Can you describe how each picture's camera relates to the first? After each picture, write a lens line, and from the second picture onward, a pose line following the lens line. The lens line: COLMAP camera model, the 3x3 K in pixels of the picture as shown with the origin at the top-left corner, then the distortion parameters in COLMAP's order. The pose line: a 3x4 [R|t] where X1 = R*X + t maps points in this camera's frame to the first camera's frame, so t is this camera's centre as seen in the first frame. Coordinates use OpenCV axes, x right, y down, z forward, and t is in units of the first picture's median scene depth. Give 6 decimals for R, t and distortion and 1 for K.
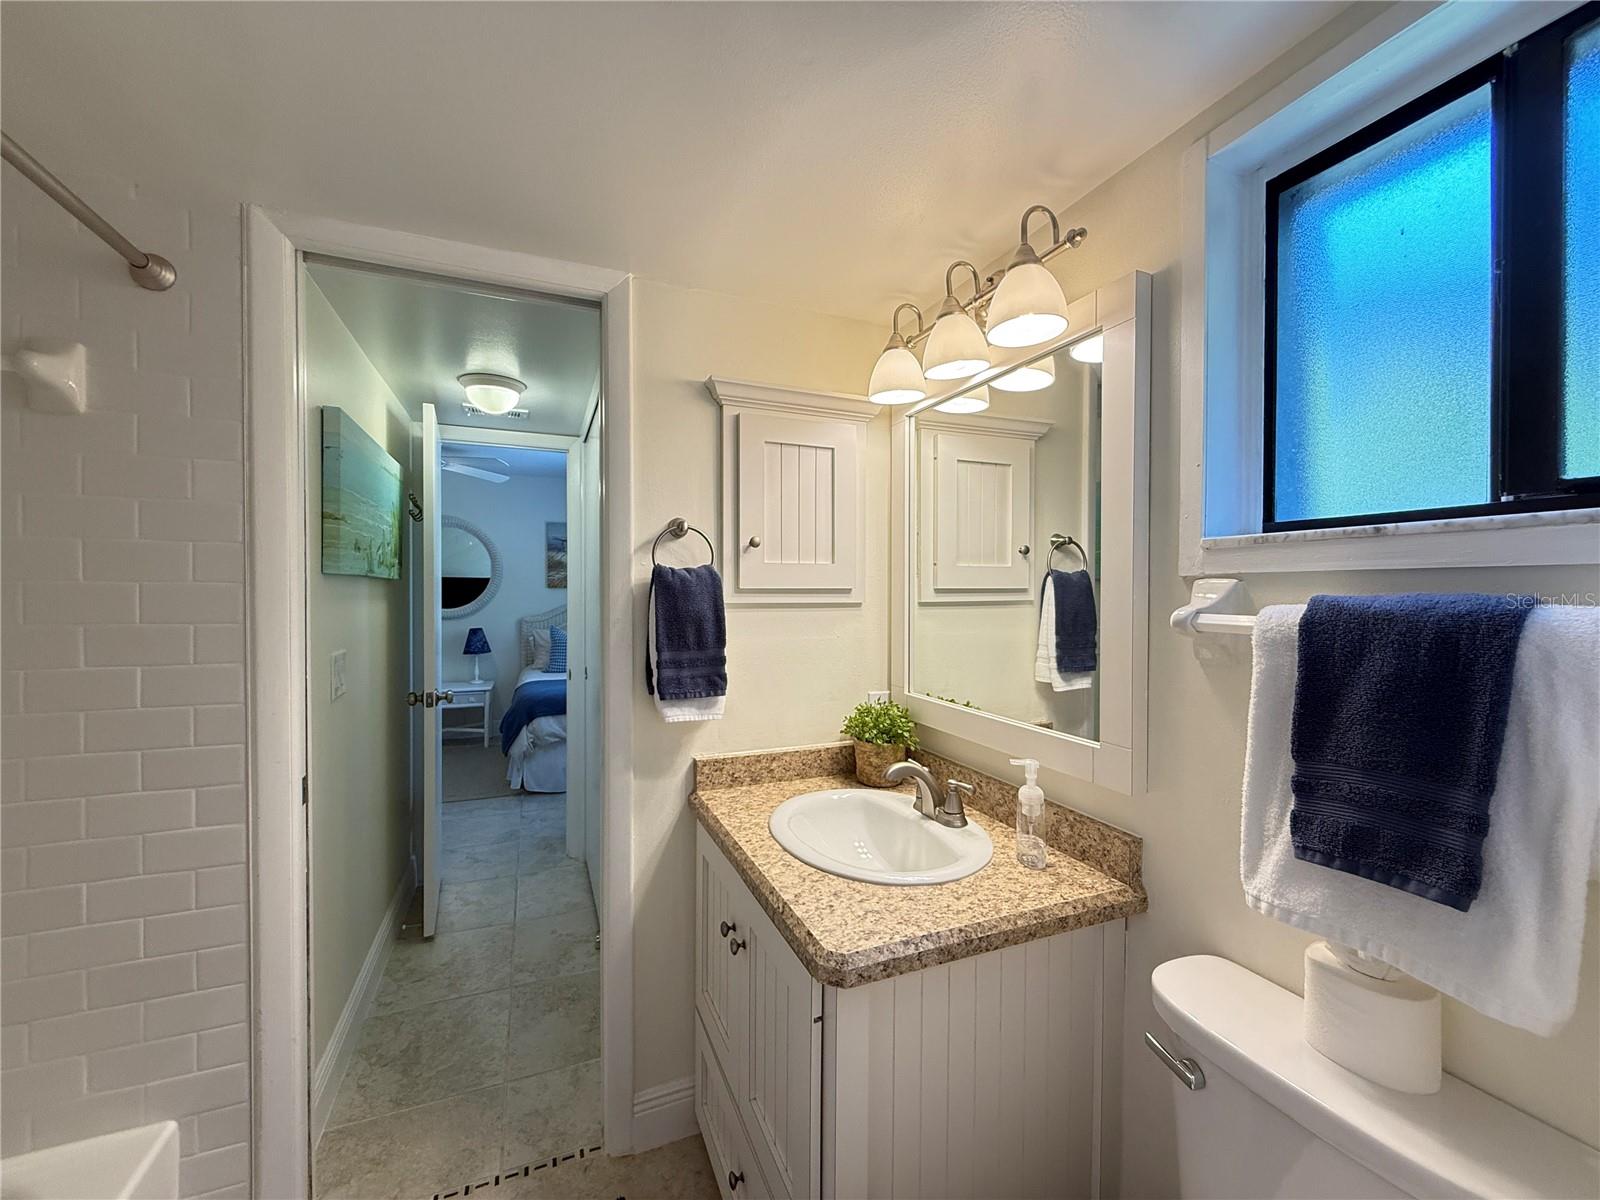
lens RADIAL K [[637.9, 0, 793.9], [0, 637.9, 600.1], [0, 0, 1]] dist [0.000343, 0.000071]
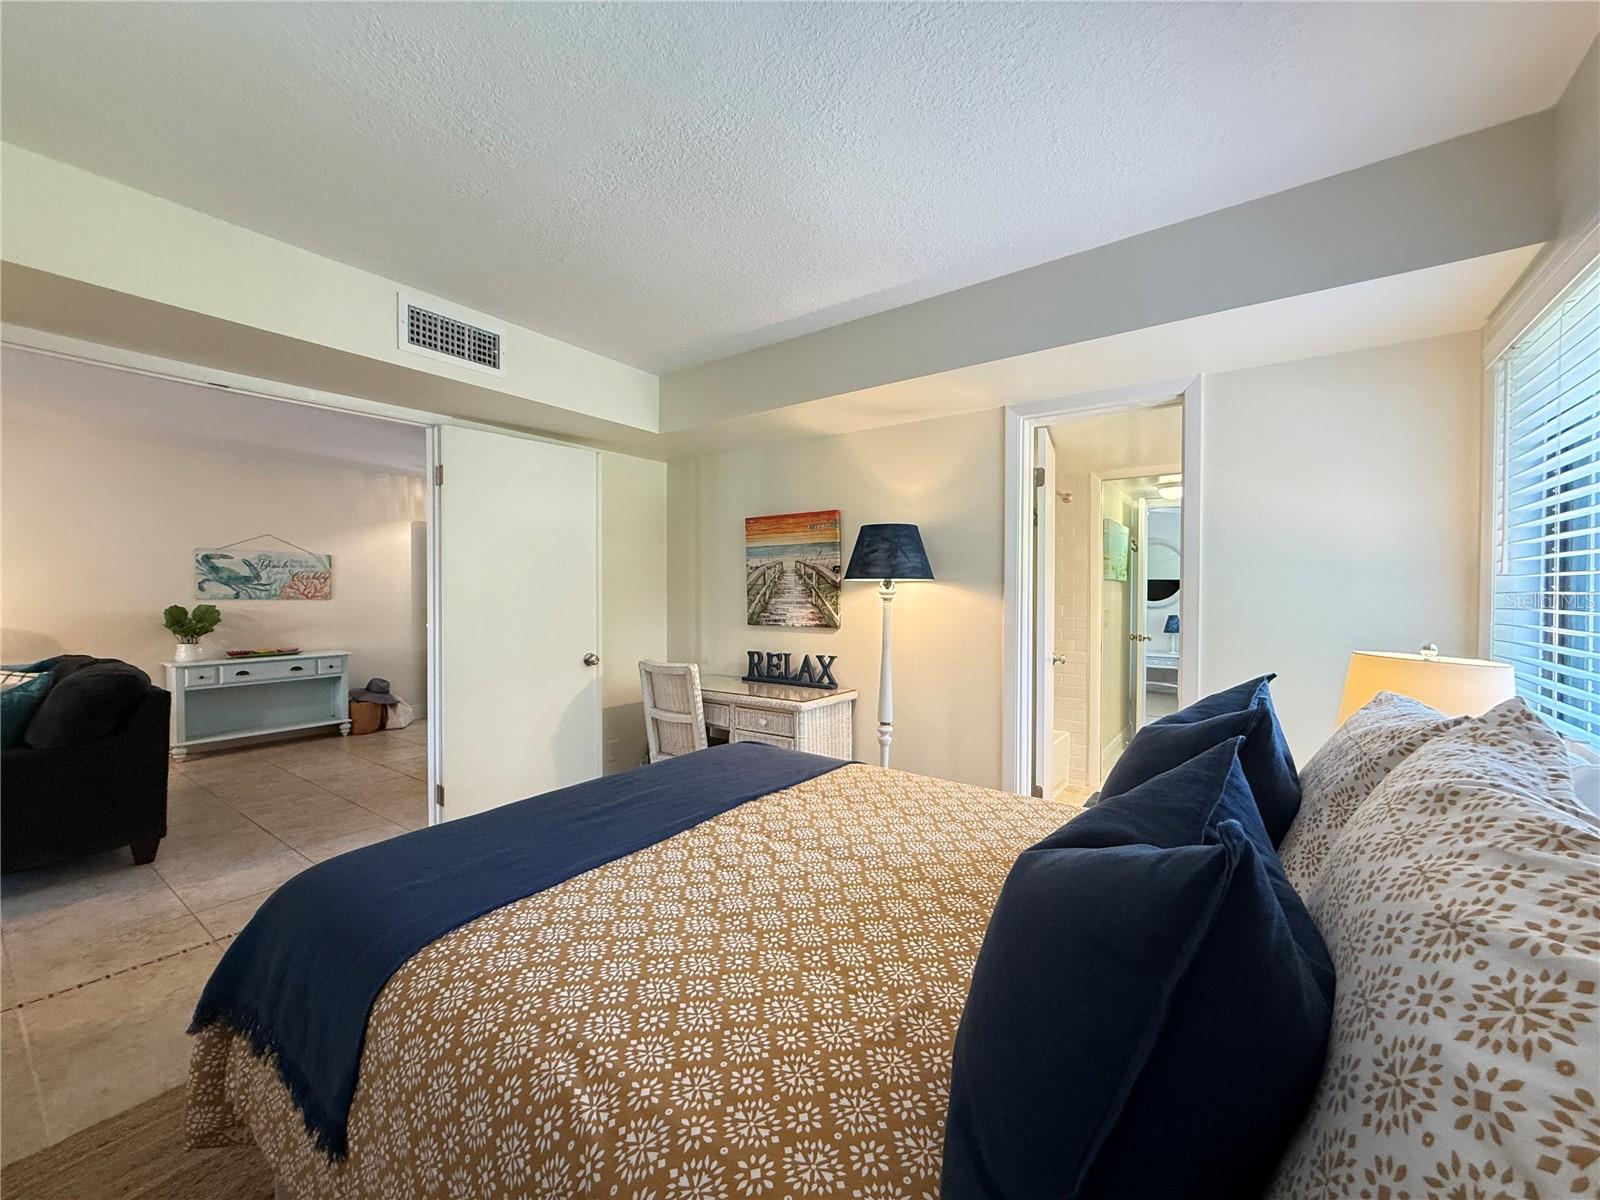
lens RADIAL K [[637.9, 0, 793.9], [0, 637.9, 600.1], [0, 0, 1]] dist [0.000343, 0.000071]
pose [[0.525179, 0.009148, -0.850943, 0.623389], [-0.012098, 0.999921, 0.003283, 0.037539], [0.850906, 0.008571, 0.525248, -1.086531]]
